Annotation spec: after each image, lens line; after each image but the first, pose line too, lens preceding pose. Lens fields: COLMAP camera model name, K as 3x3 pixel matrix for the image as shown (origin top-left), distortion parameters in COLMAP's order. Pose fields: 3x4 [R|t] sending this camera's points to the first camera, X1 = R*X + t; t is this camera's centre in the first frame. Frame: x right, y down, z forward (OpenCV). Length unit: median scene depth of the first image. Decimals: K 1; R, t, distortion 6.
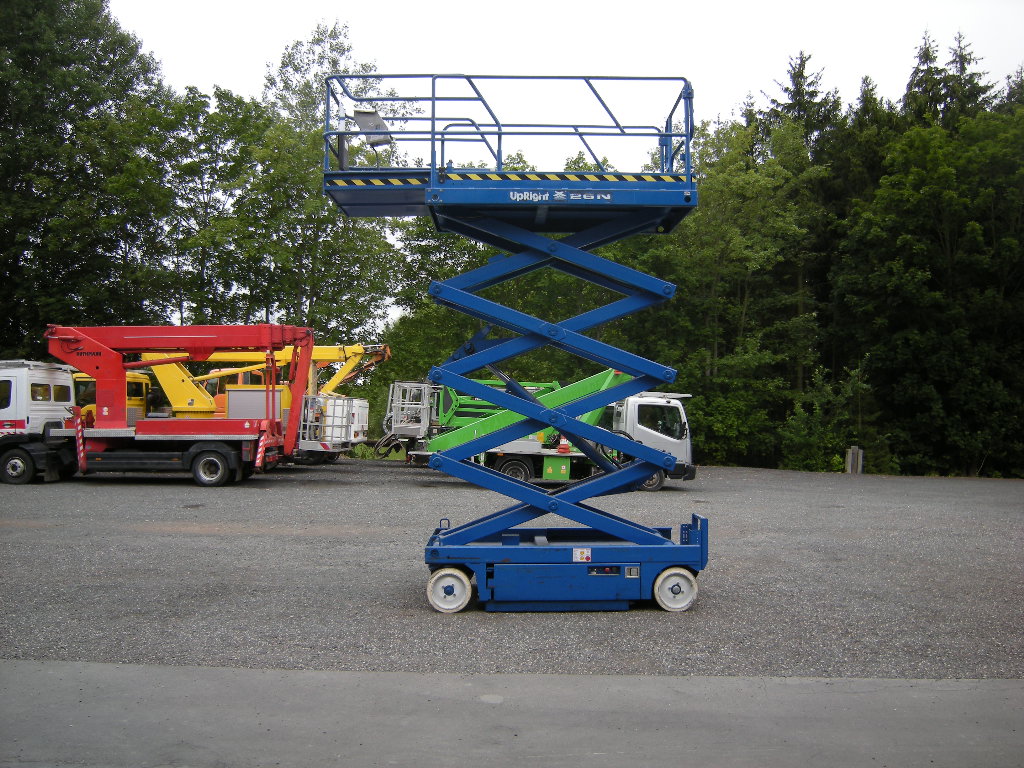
lens RADIAL K [[851.8, 0, 512.0], [0, 851.8, 384.0], [0, 0, 1]] dist [-0.121062, 0.062327]
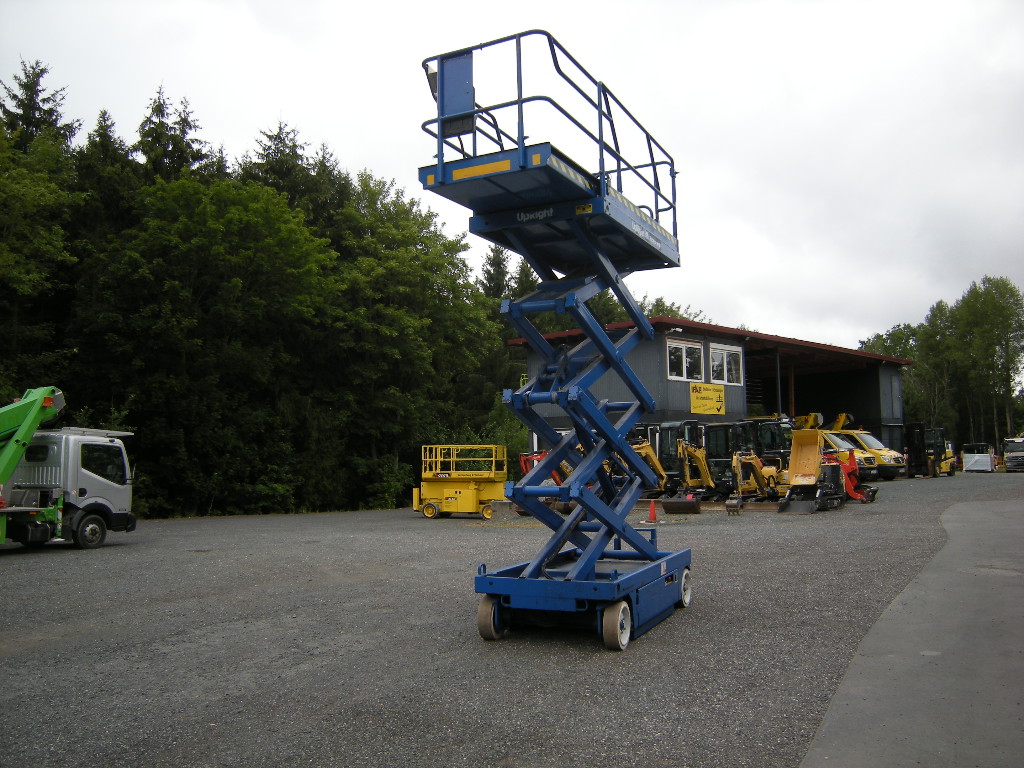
lens RADIAL K [[851.8, 0, 512.0], [0, 851.8, 384.0], [0, 0, 1]] dist [-0.121062, 0.062327]
pose [[0.451346, 0.056941, 0.890530, -0.231192], [-0.003494, 0.998067, -0.062046, 0.008674], [-0.892342, 0.024893, 0.450673, 0.161888]]
